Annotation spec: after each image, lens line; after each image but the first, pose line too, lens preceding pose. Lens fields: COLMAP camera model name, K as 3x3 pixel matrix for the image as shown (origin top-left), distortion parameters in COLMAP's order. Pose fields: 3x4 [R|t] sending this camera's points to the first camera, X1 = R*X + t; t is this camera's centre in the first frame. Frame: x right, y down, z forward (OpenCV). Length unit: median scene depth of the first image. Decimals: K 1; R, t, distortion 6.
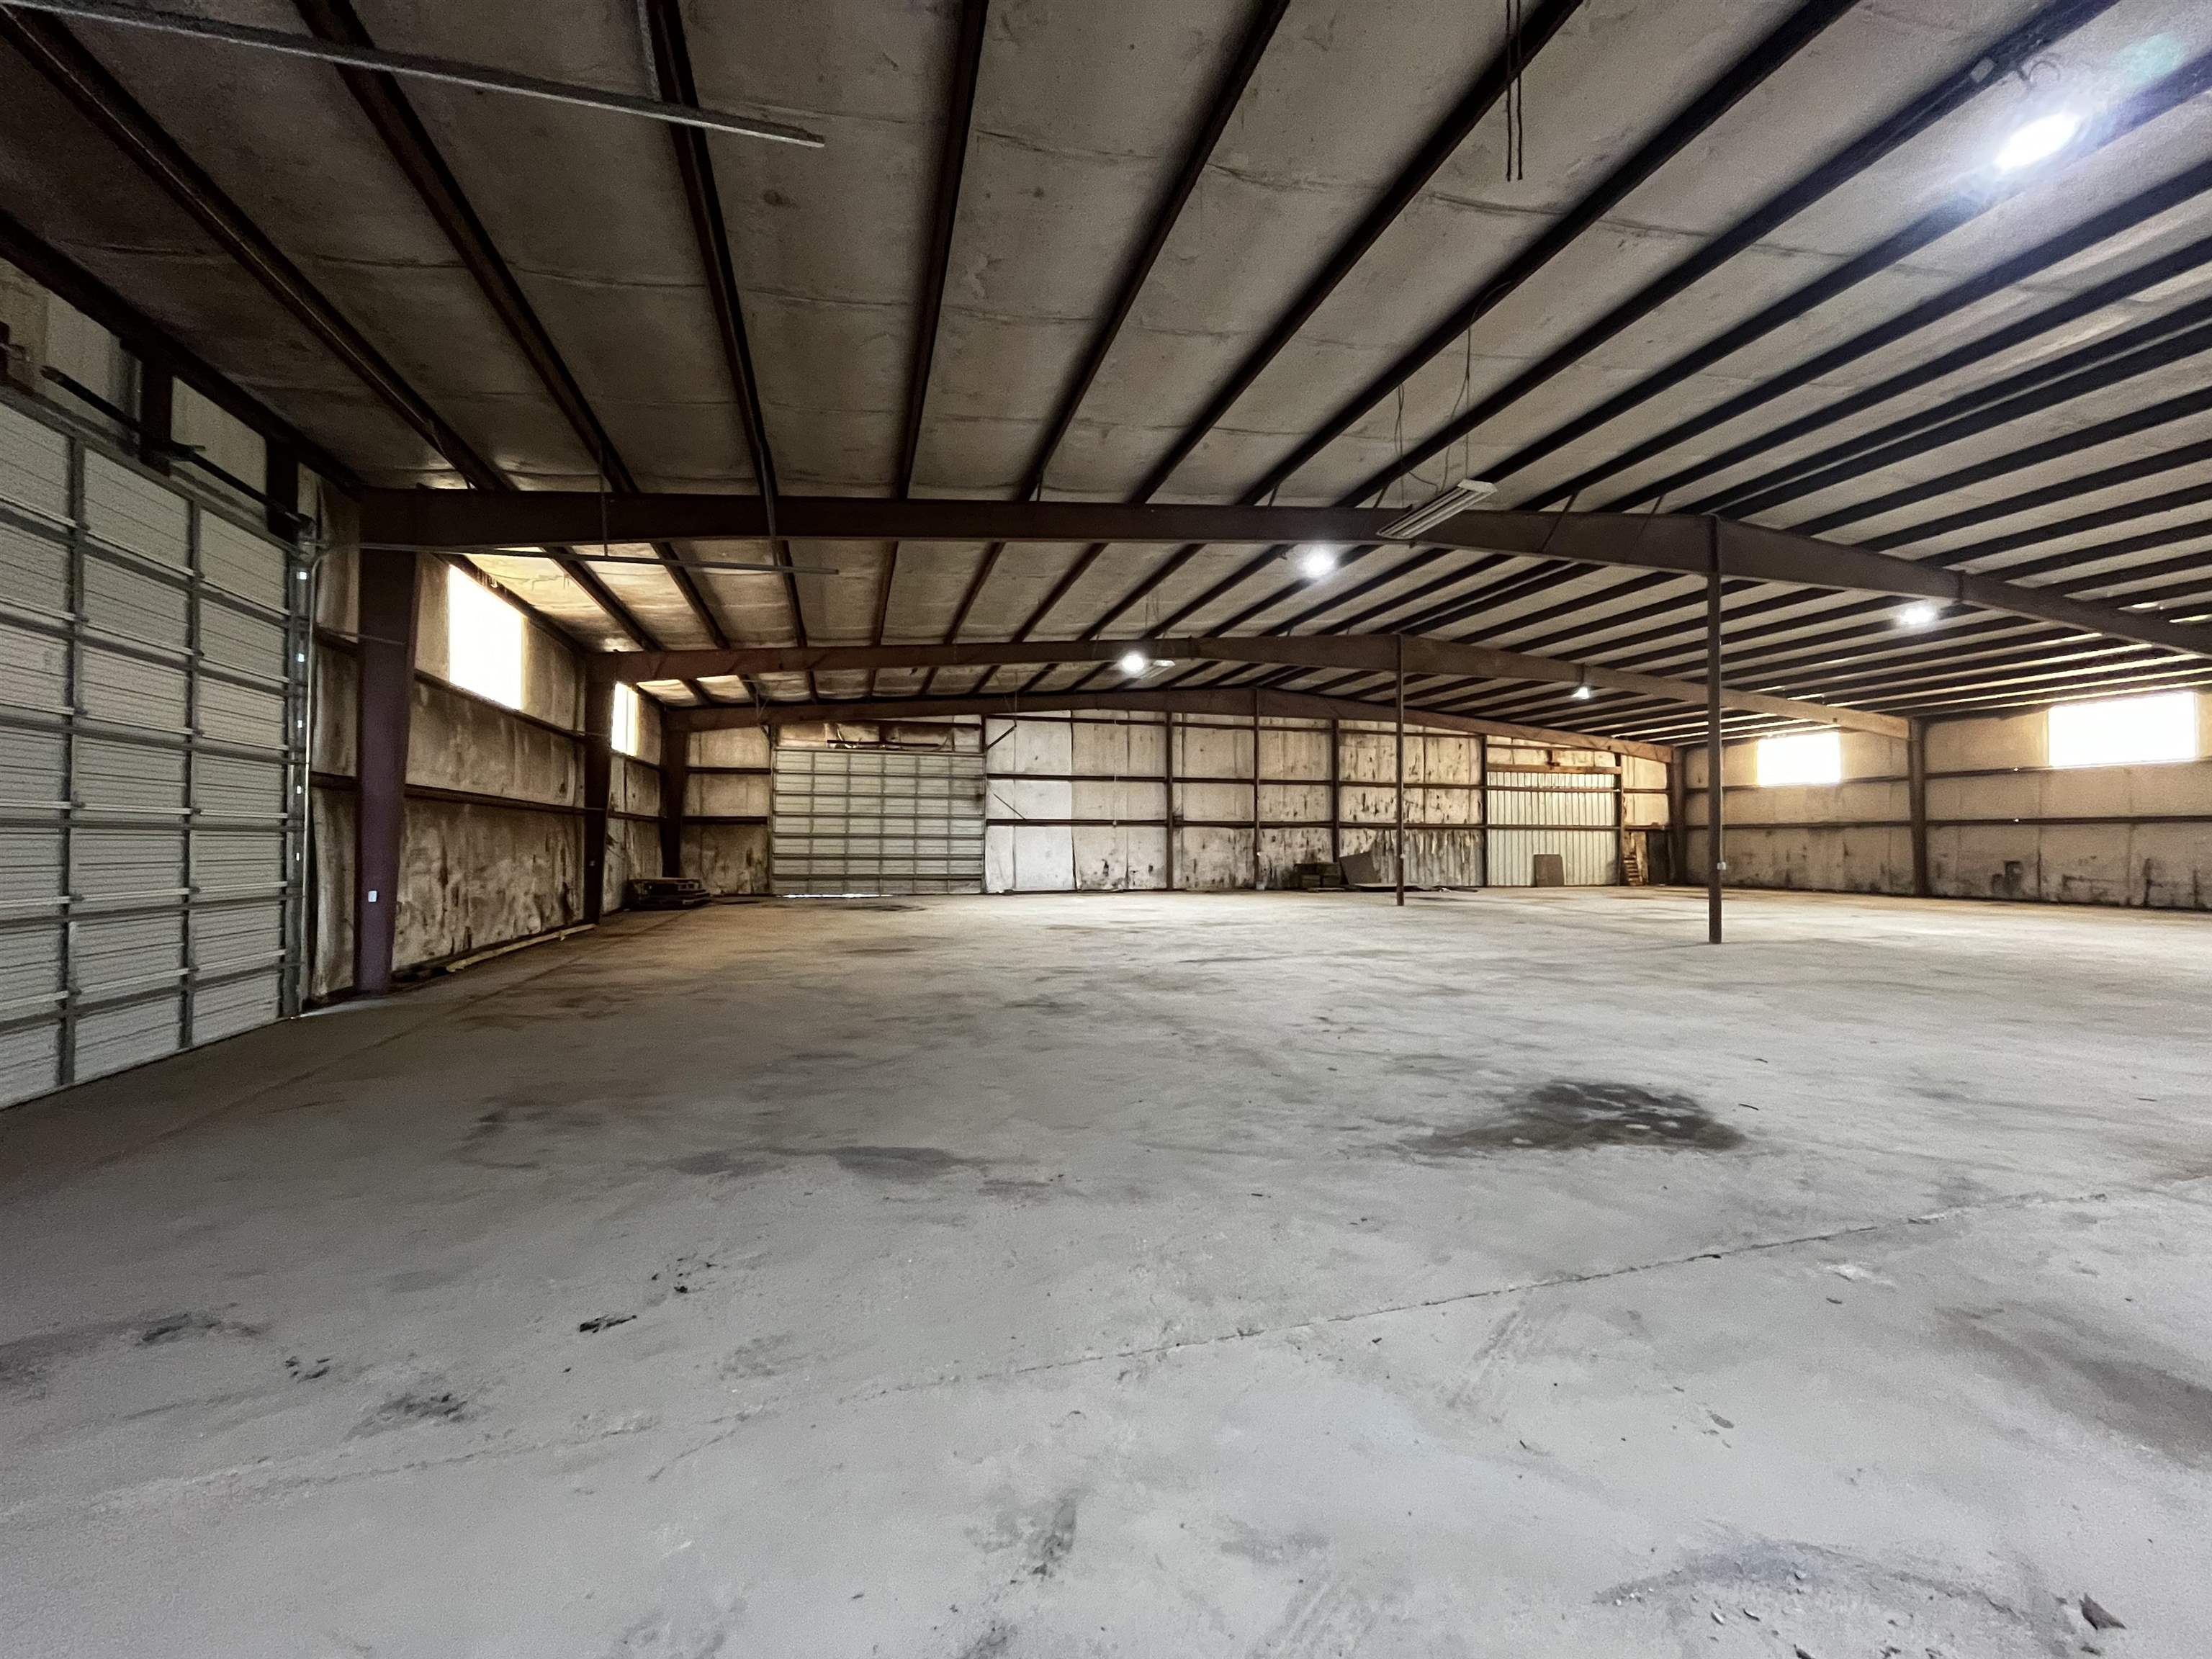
lens RADIAL K [[908.0, 0, 1099.2], [0, 908.0, 830.2], [0, 0, 1]] dist [-0.002578, -0.000477]
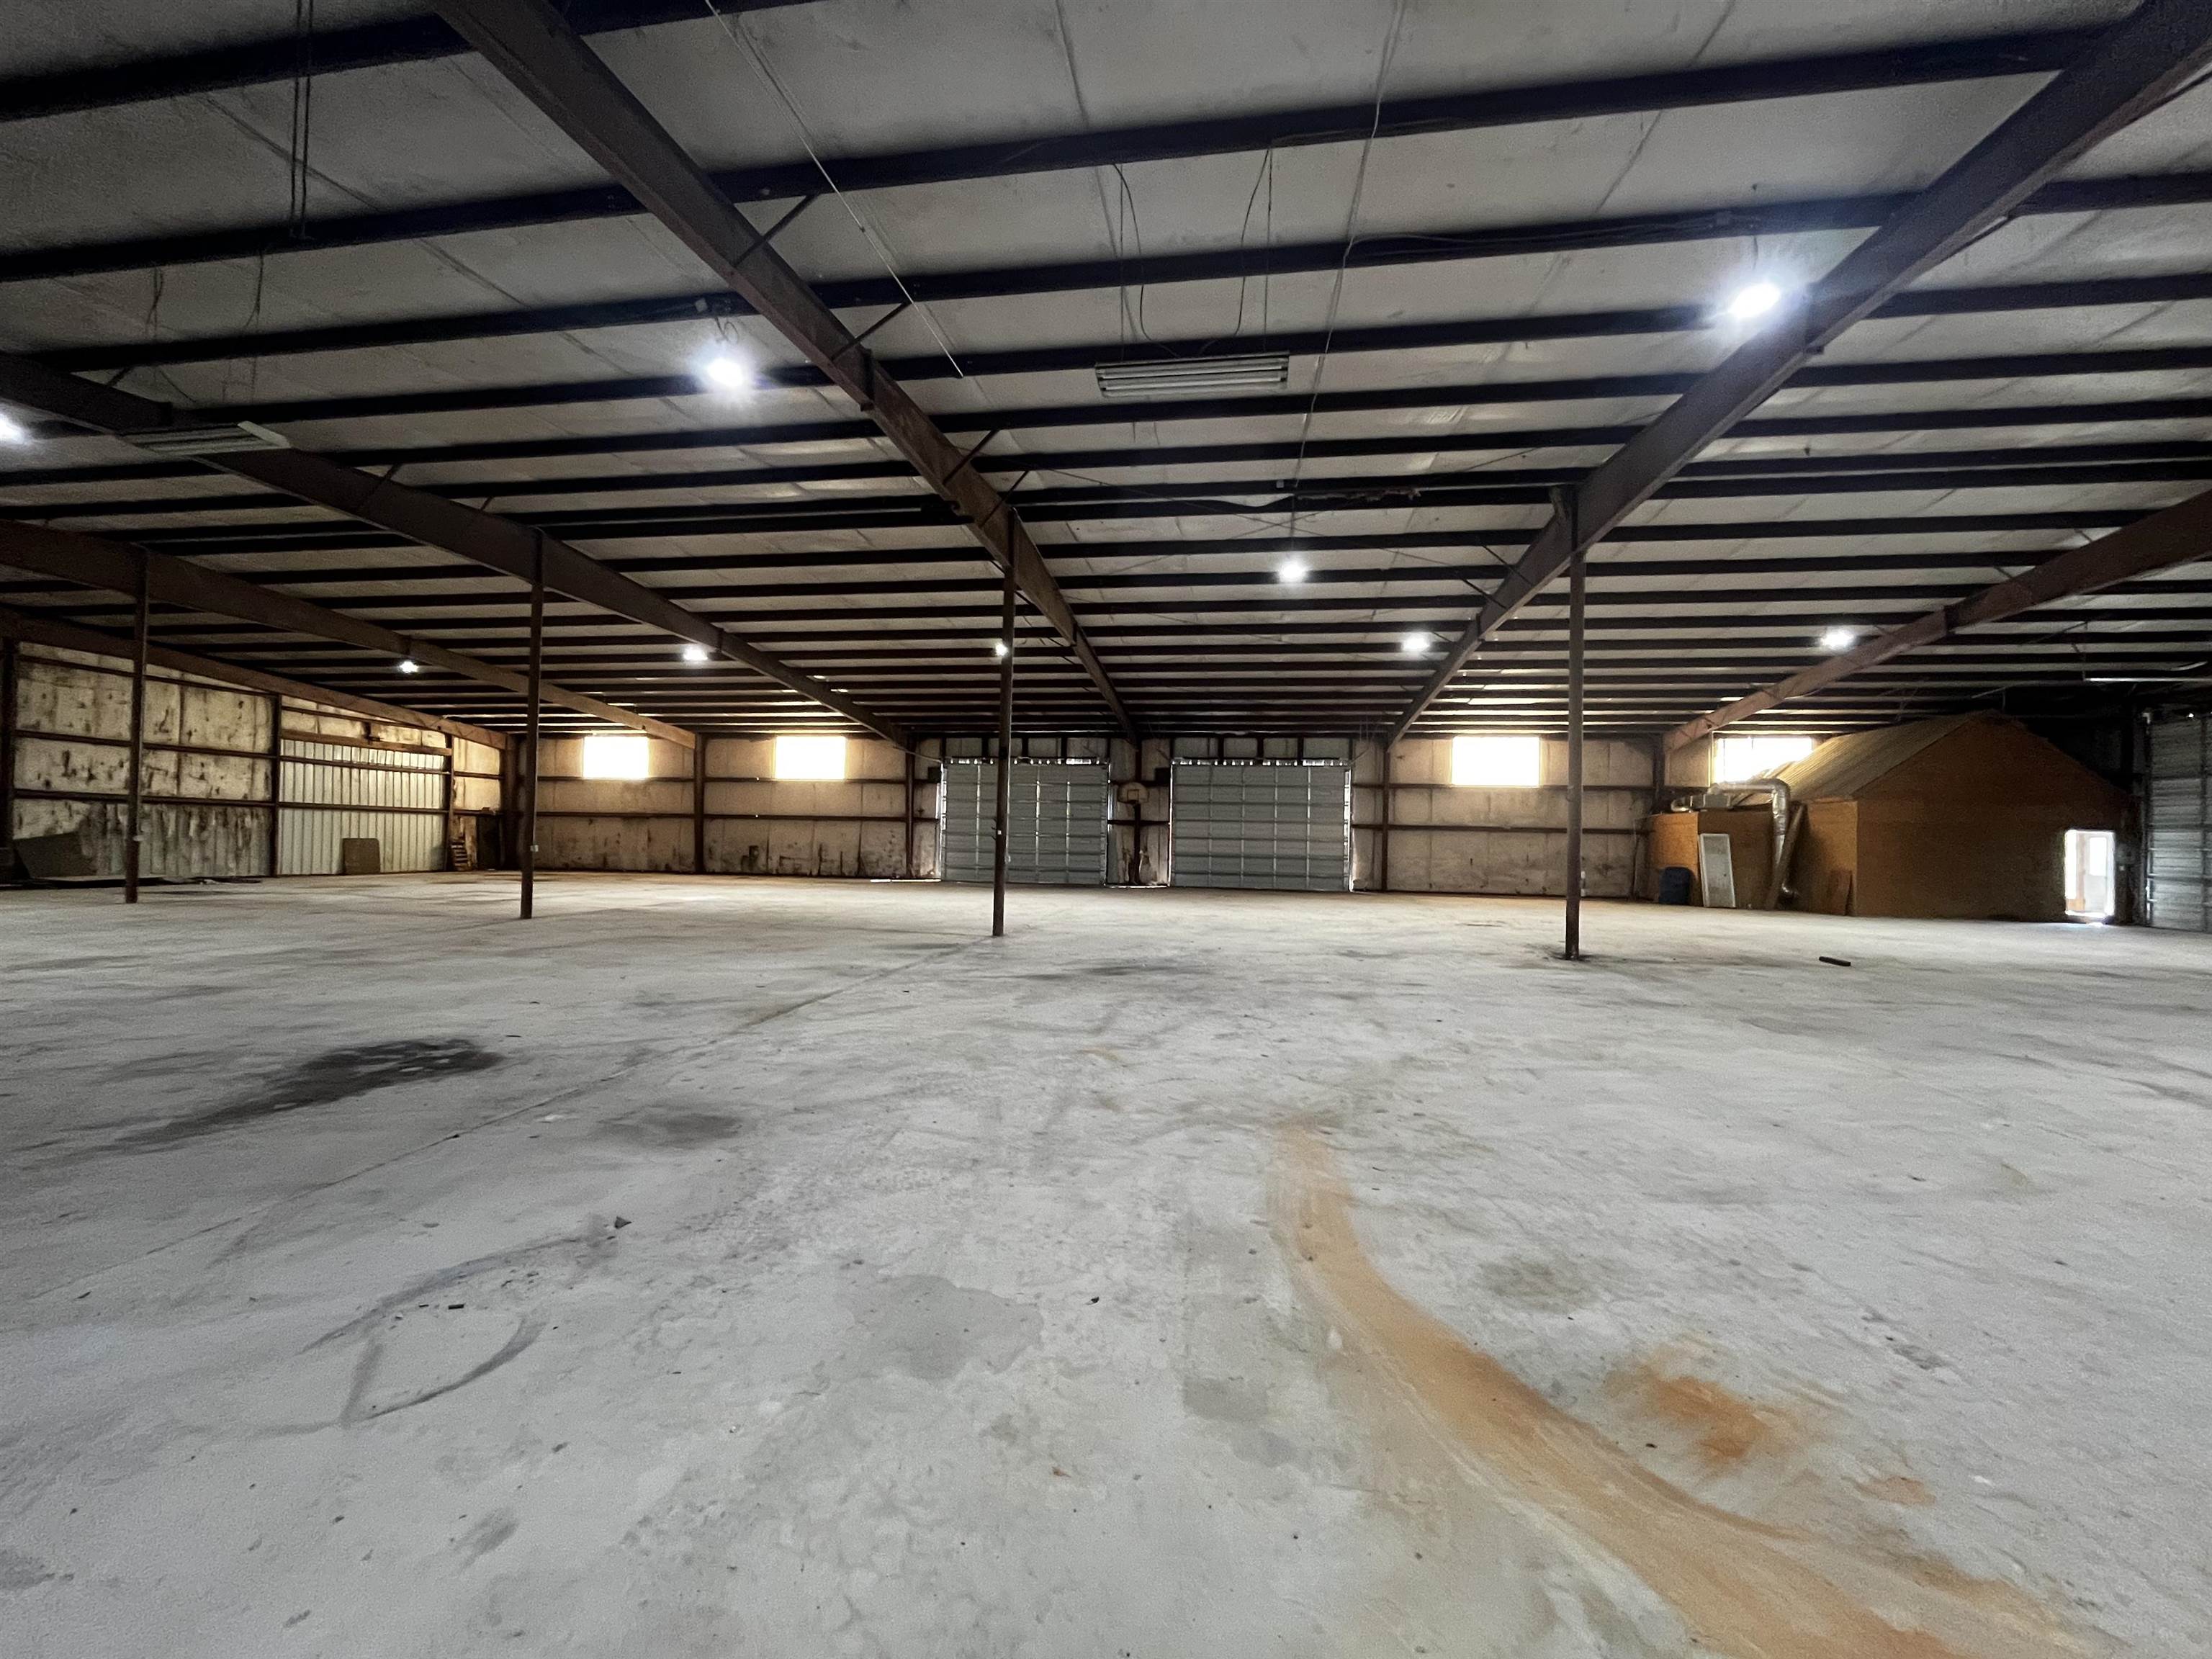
lens RADIAL K [[908.0, 0, 1101.4], [0, 908.0, 825.0], [0, 0, 1]] dist [-0.002578, -0.000477]
pose [[0.418321, 0.021292, 0.908050, -0.015598], [-0.029518, 0.999516, -0.009838, 0.000867], [-0.907820, -0.022688, 0.418747, -0.047454]]
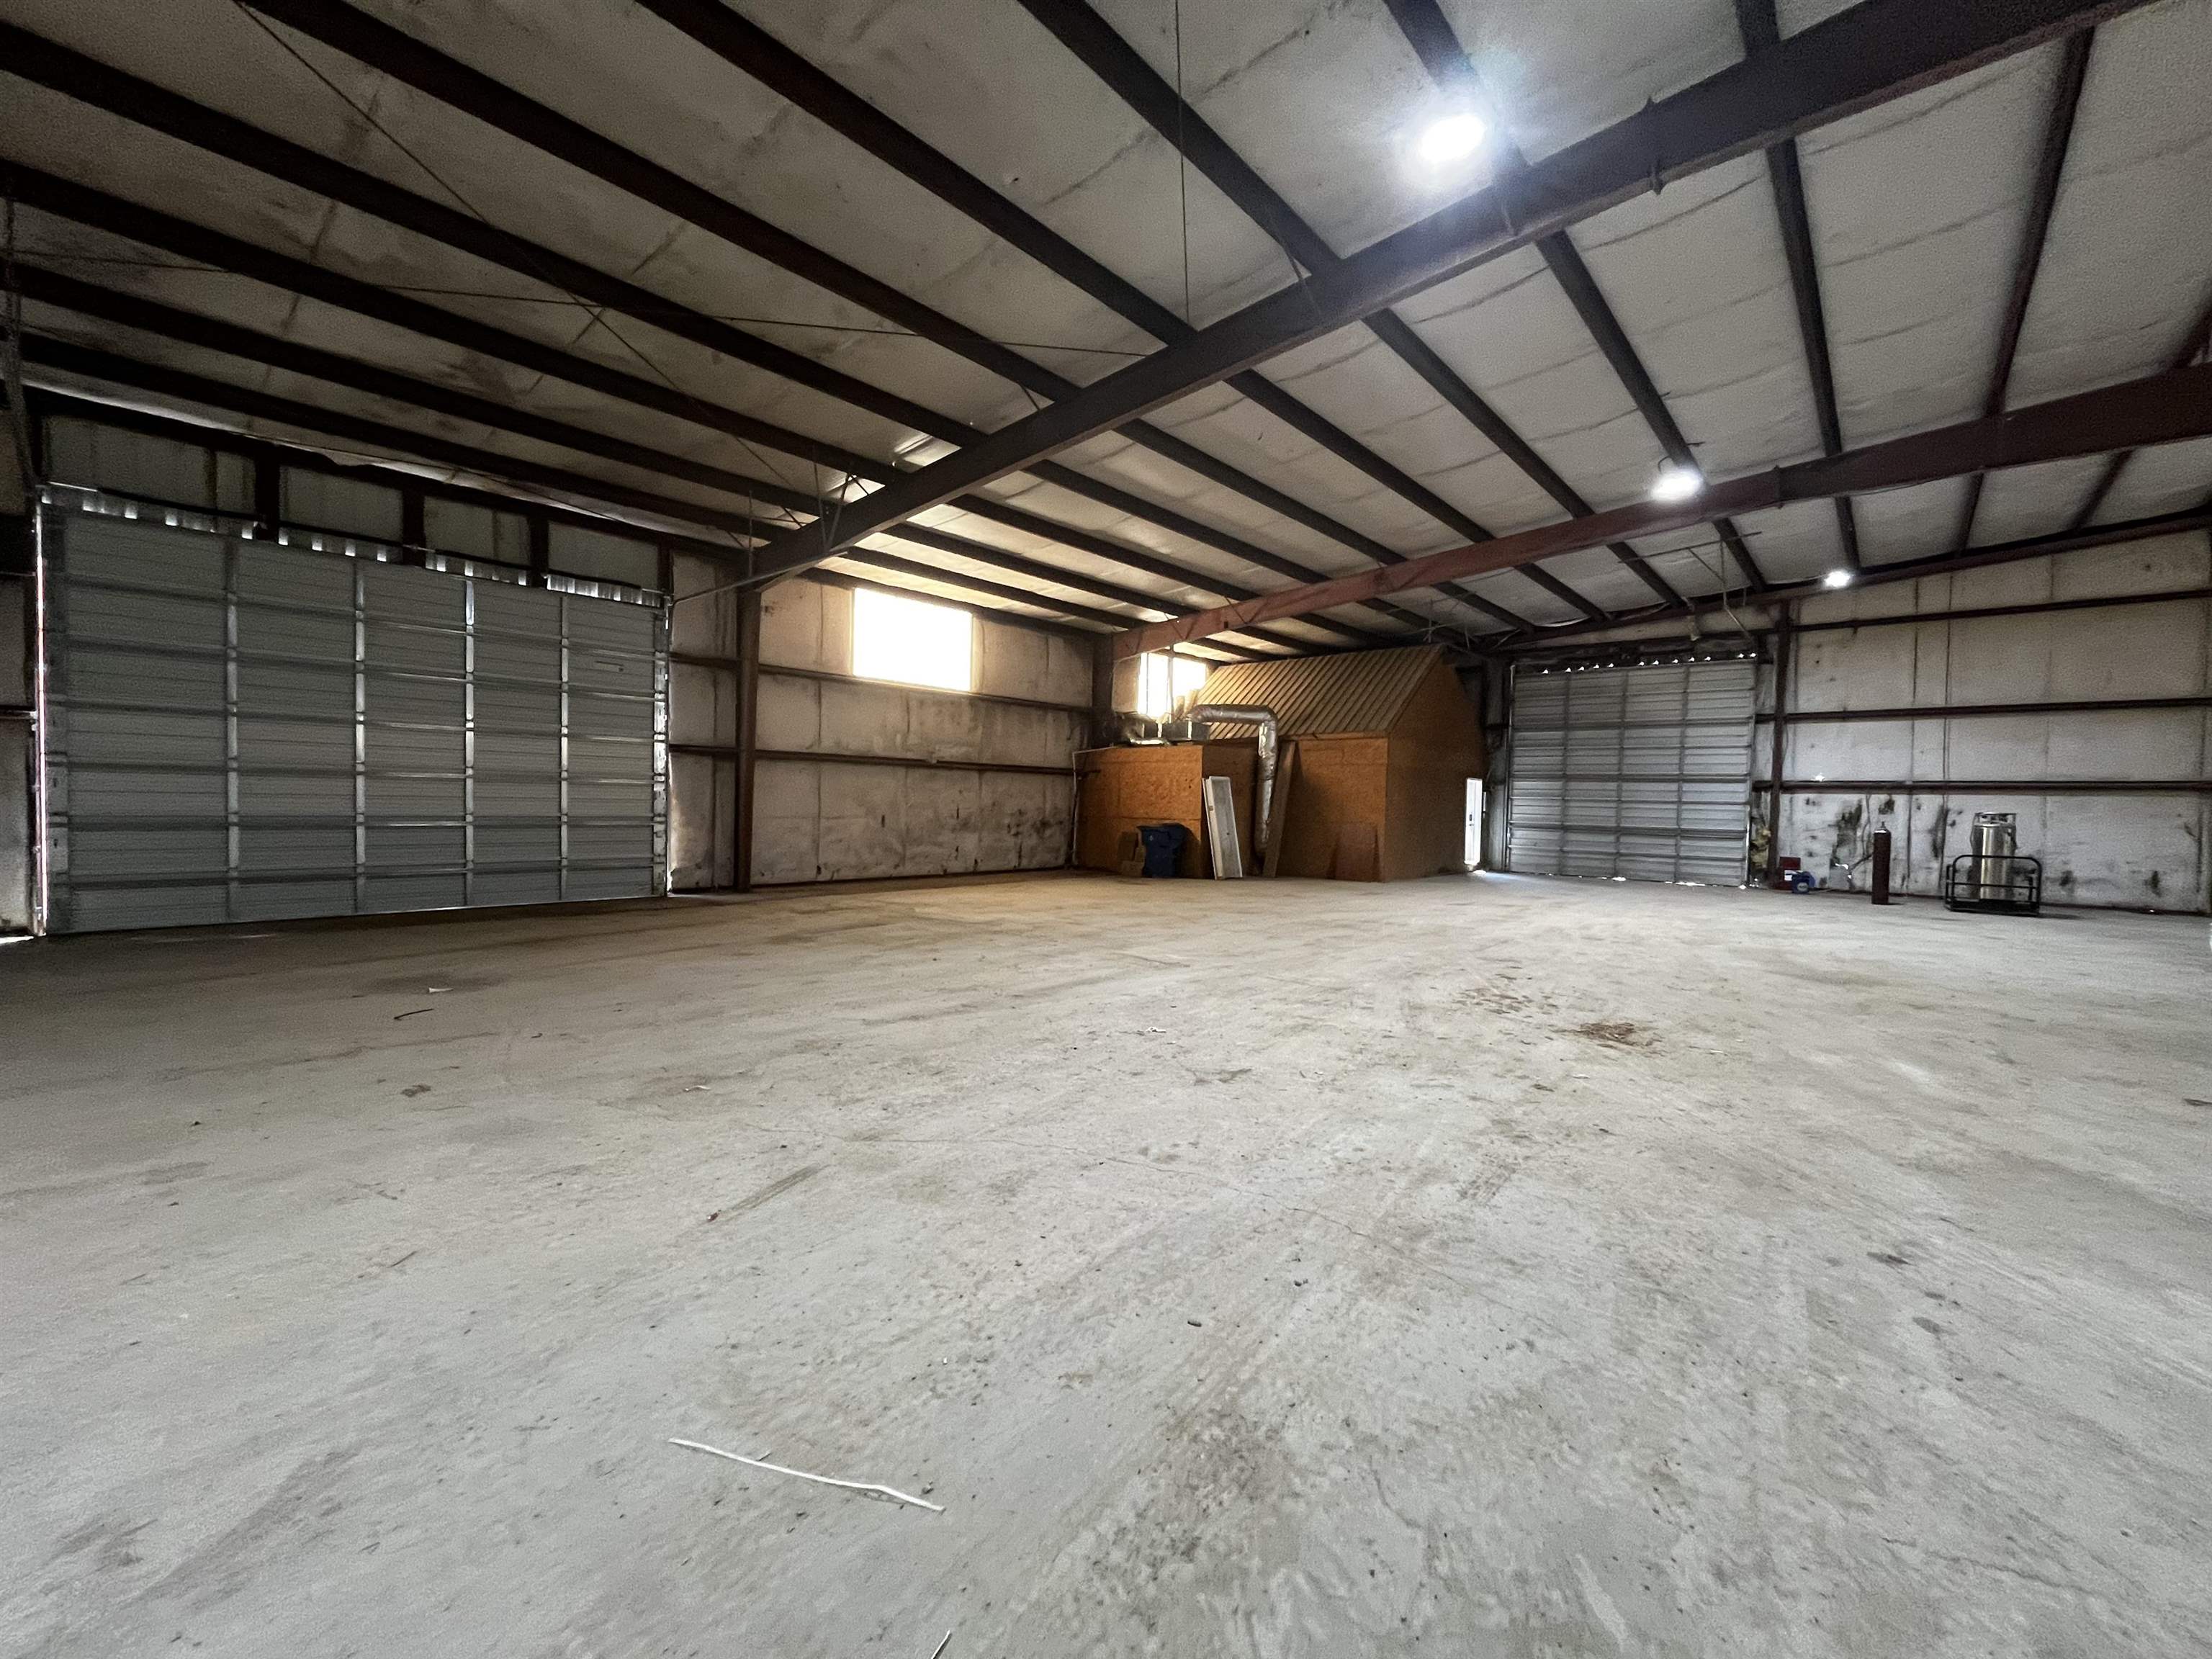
lens RADIAL K [[908.0, 0, 1099.9], [0, 908.0, 828.6], [0, 0, 1]] dist [-0.002578, -0.000477]
pose [[-0.545709, -0.039124, 0.837061, 0.608721], [-0.031434, 0.999162, 0.026207, 0.005704], [-0.837385, -0.012011, -0.546481, 0.223597]]
